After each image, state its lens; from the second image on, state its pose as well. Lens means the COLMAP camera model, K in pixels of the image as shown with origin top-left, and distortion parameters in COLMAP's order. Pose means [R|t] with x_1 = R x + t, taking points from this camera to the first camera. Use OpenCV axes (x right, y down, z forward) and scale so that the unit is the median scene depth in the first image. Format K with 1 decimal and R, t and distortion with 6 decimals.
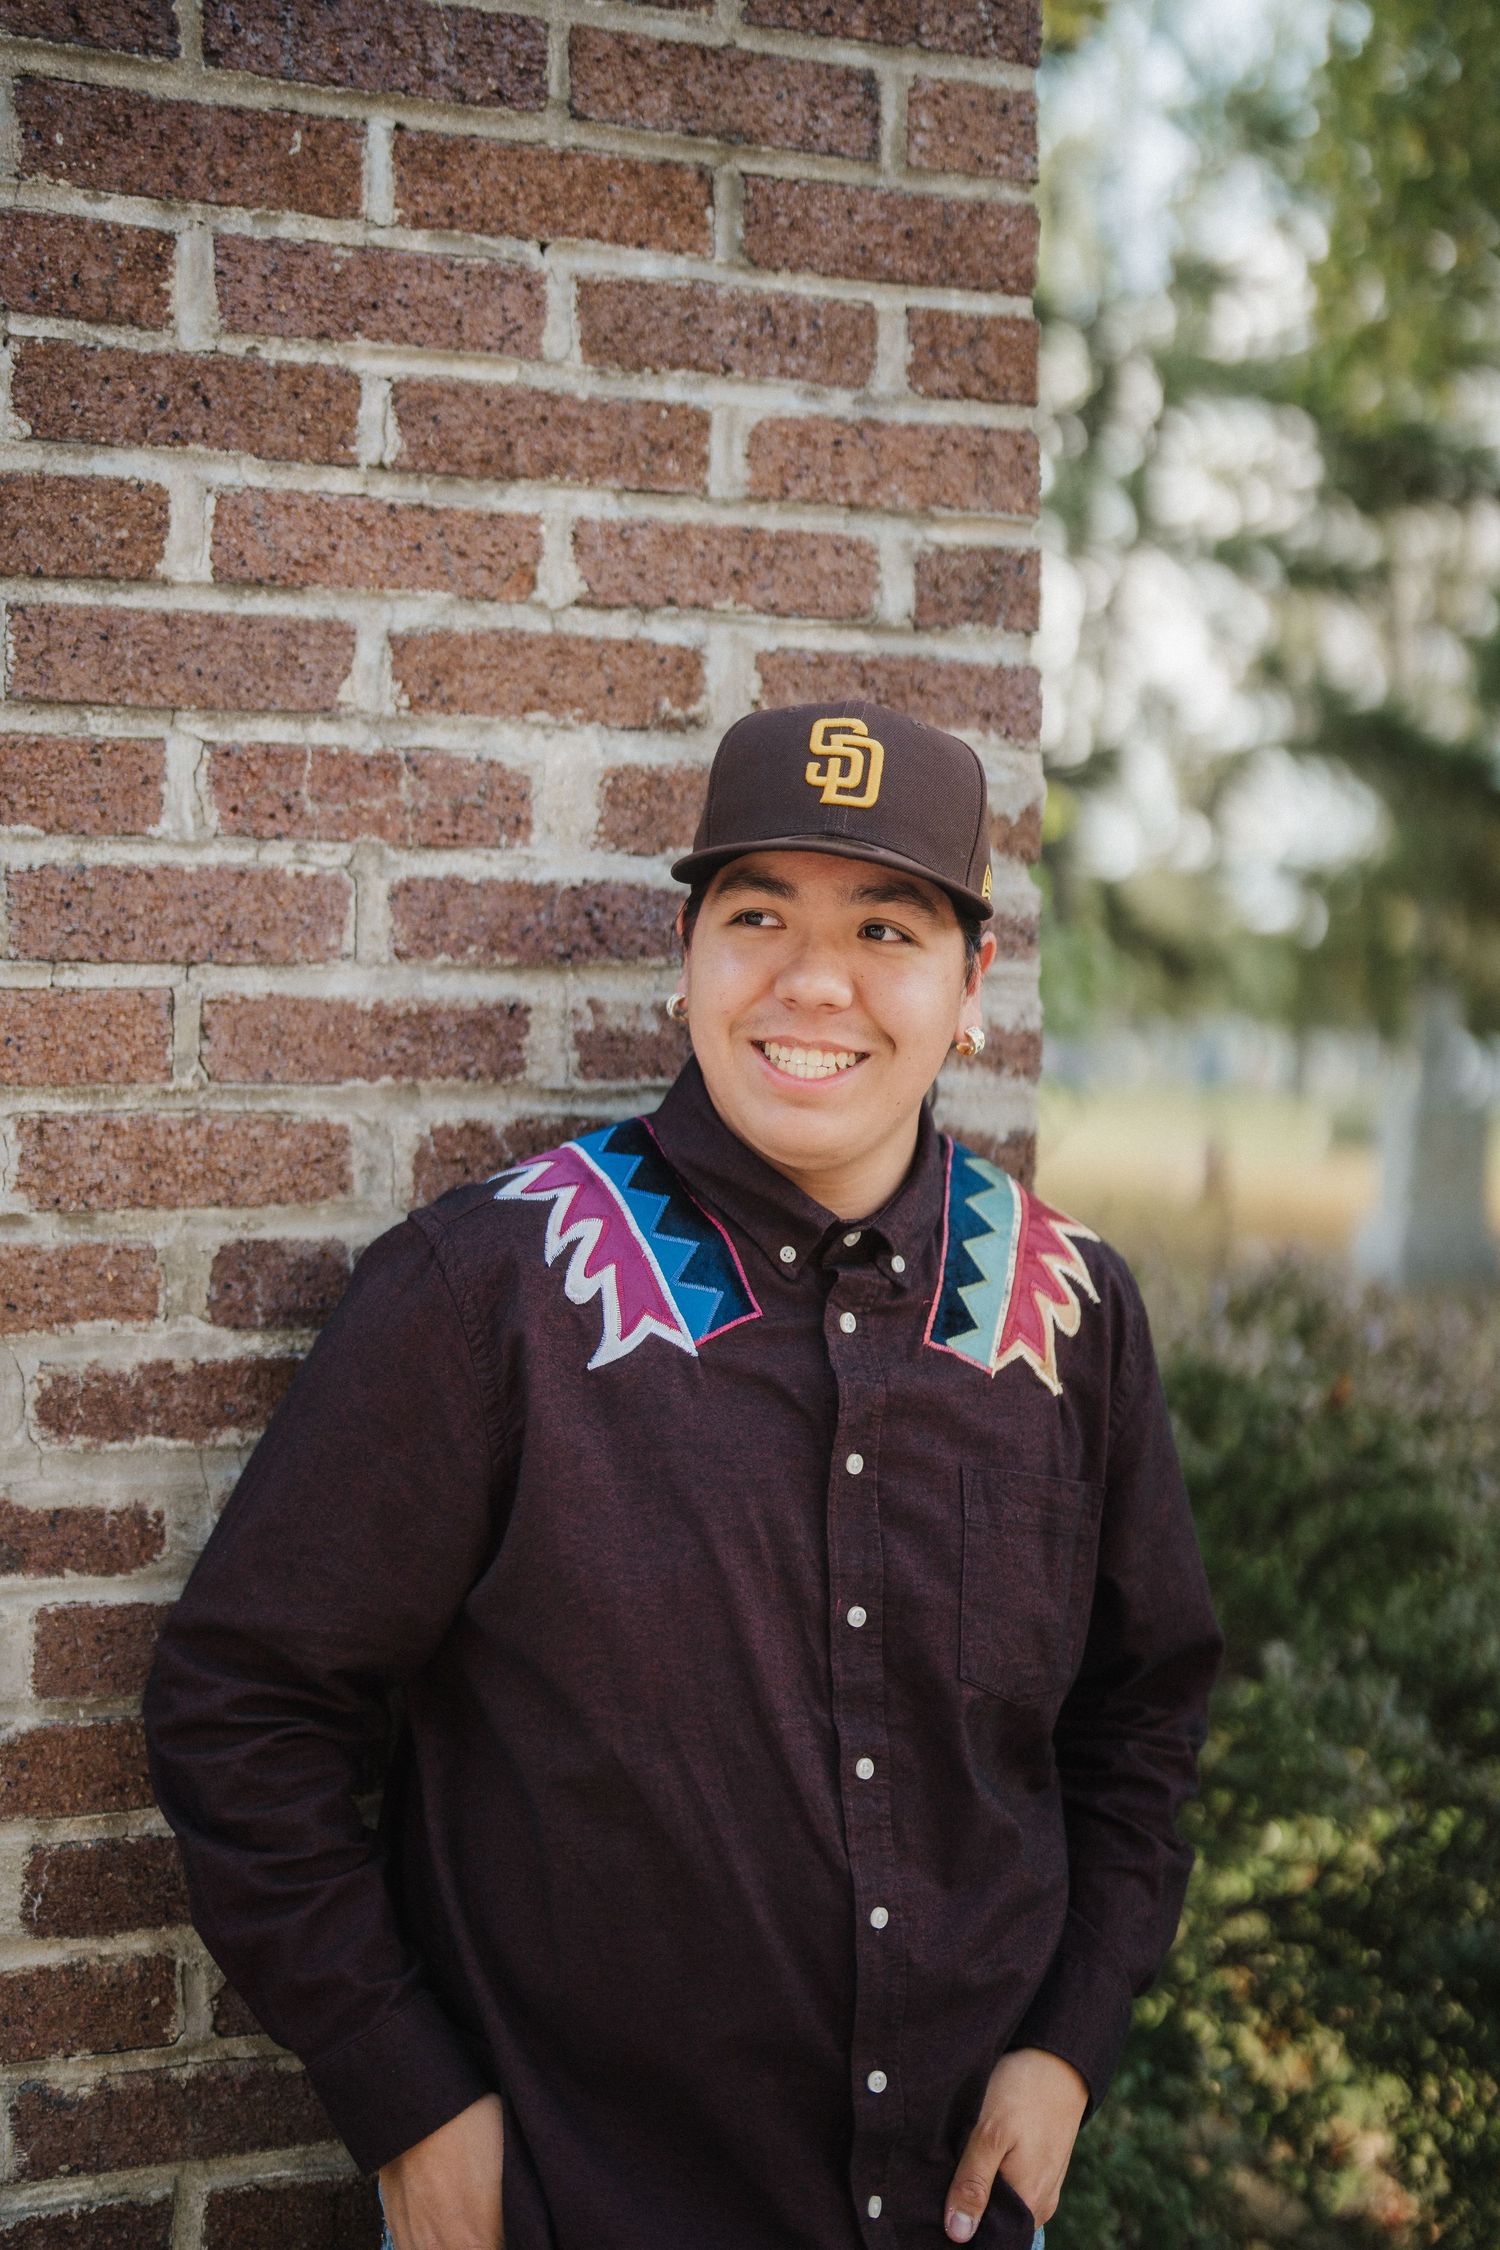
lens RADIAL K [[3158.5, 0, 748.9], [0, 3158.5, 1123.5], [0, 0, 1]] dist [-0.170251, 1.165823]
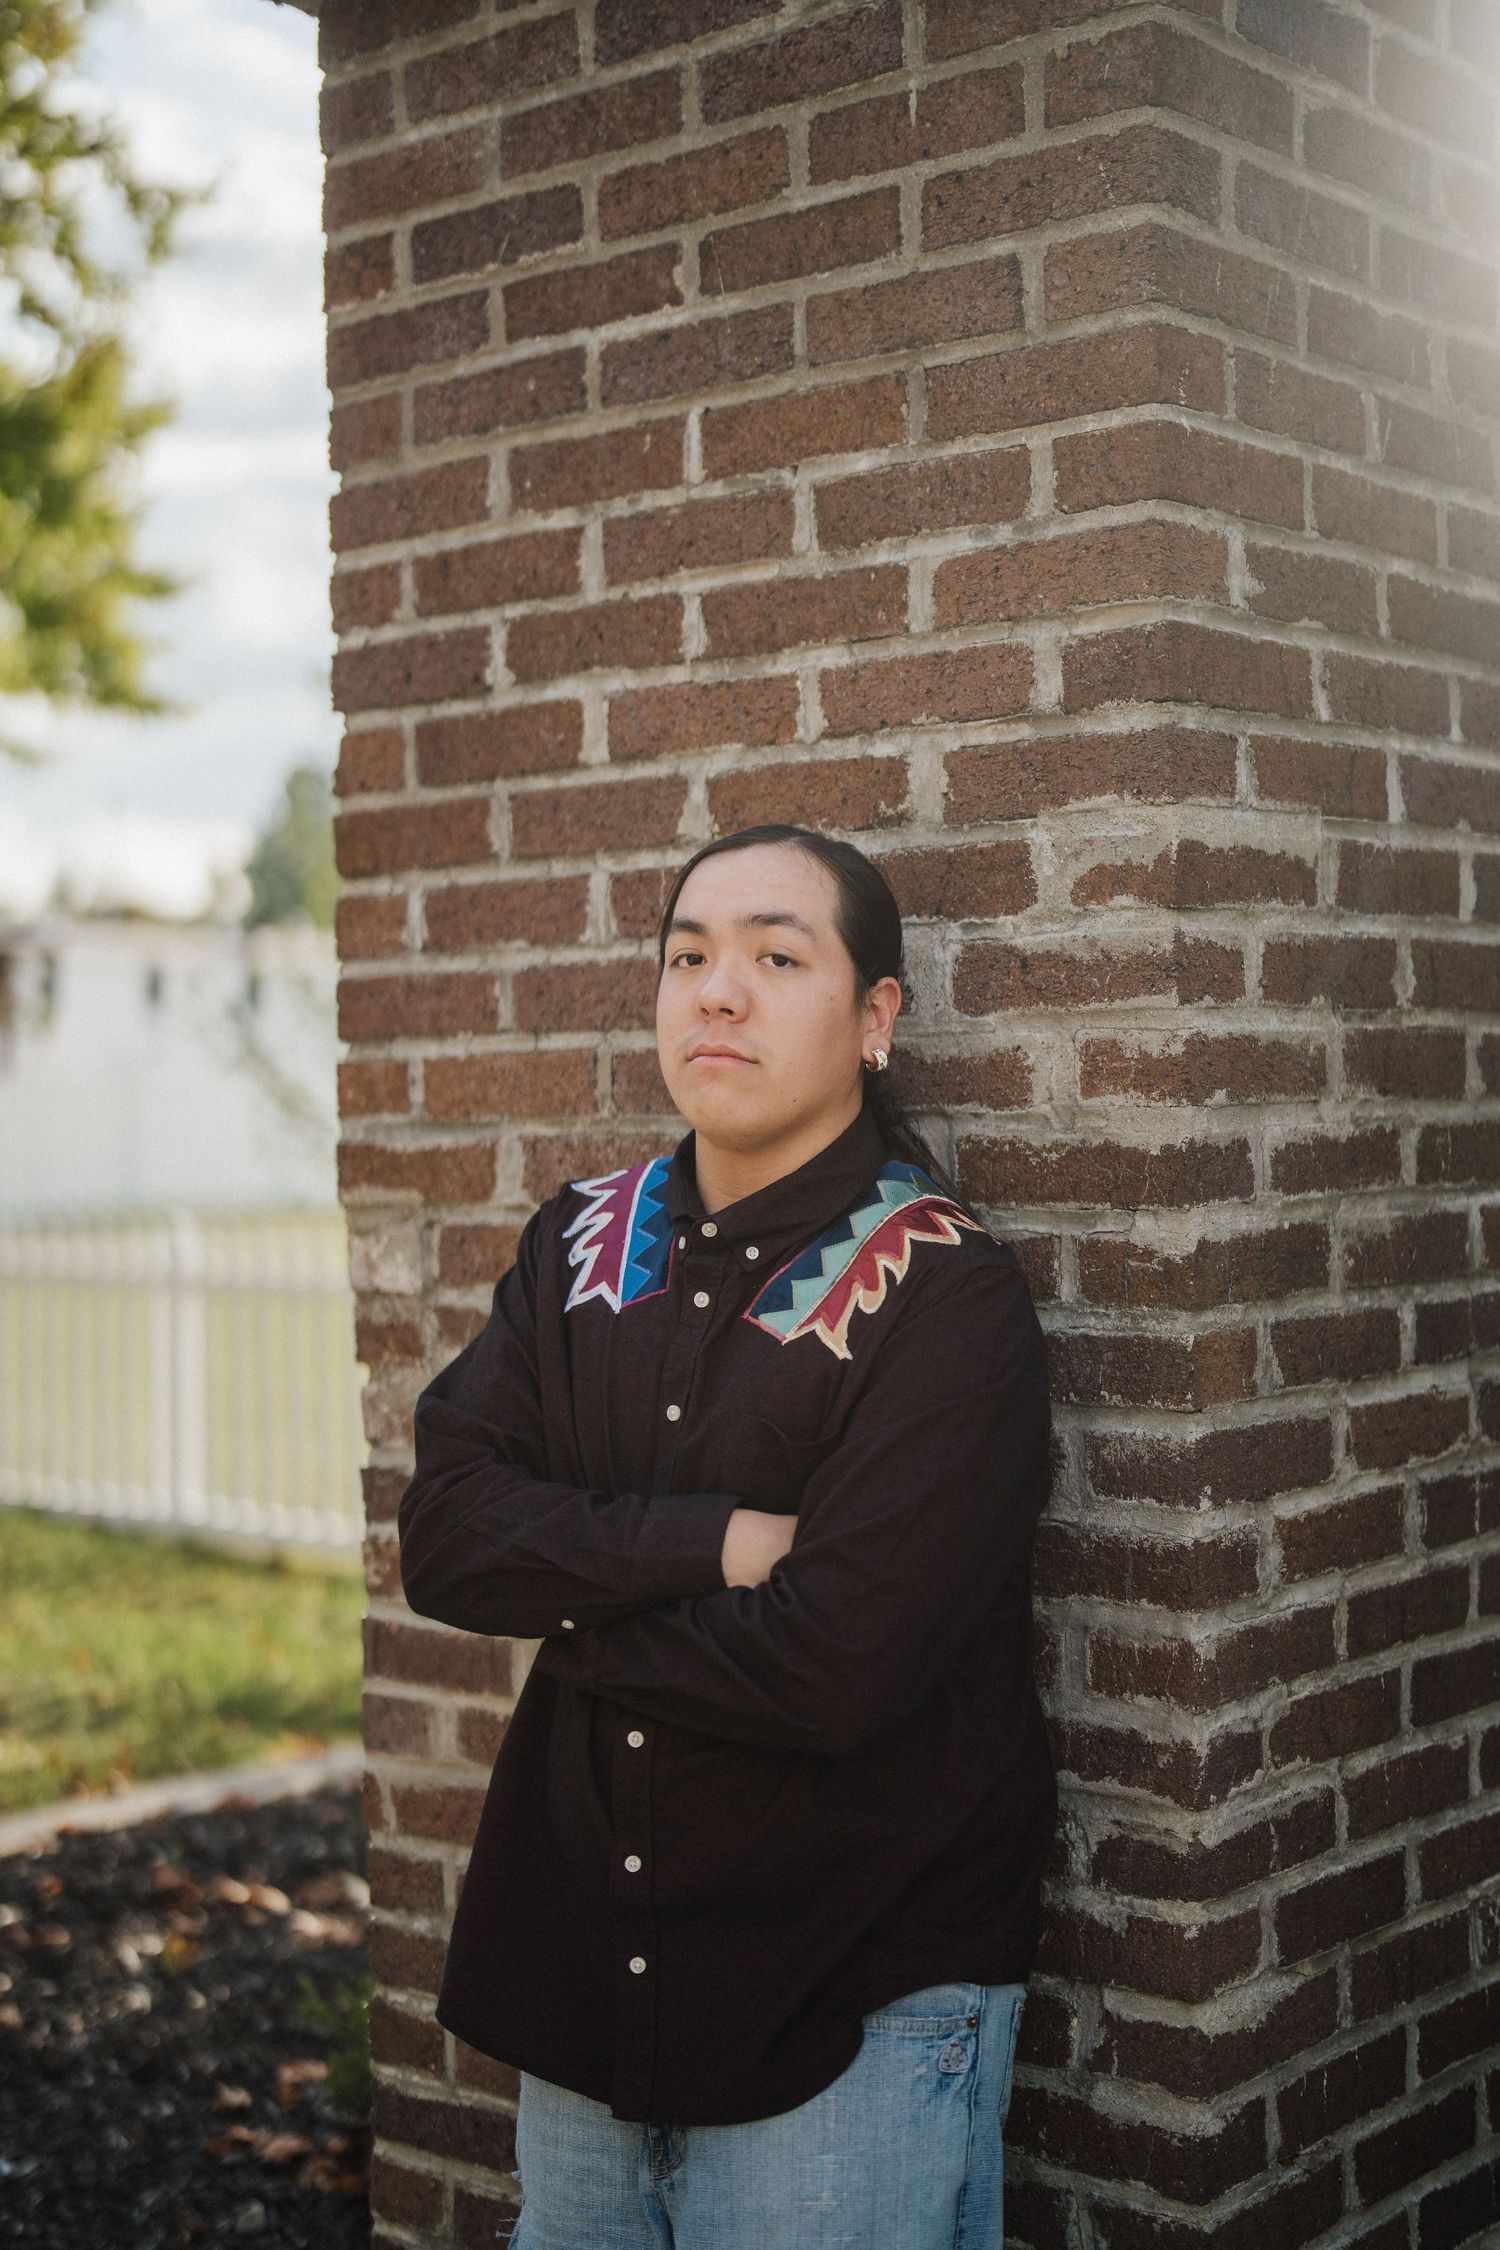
lens RADIAL K [[3088.7, 0, 749.3], [0, 3088.7, 1108.7], [0, 0, 1]] dist [-0.165710, 1.074246]
pose [[0.481464, -0.019026, -0.876259, 1.054318], [-0.008689, 0.999612, -0.026478, 0.020767], [0.876423, 0.020363, 0.481112, 0.379890]]
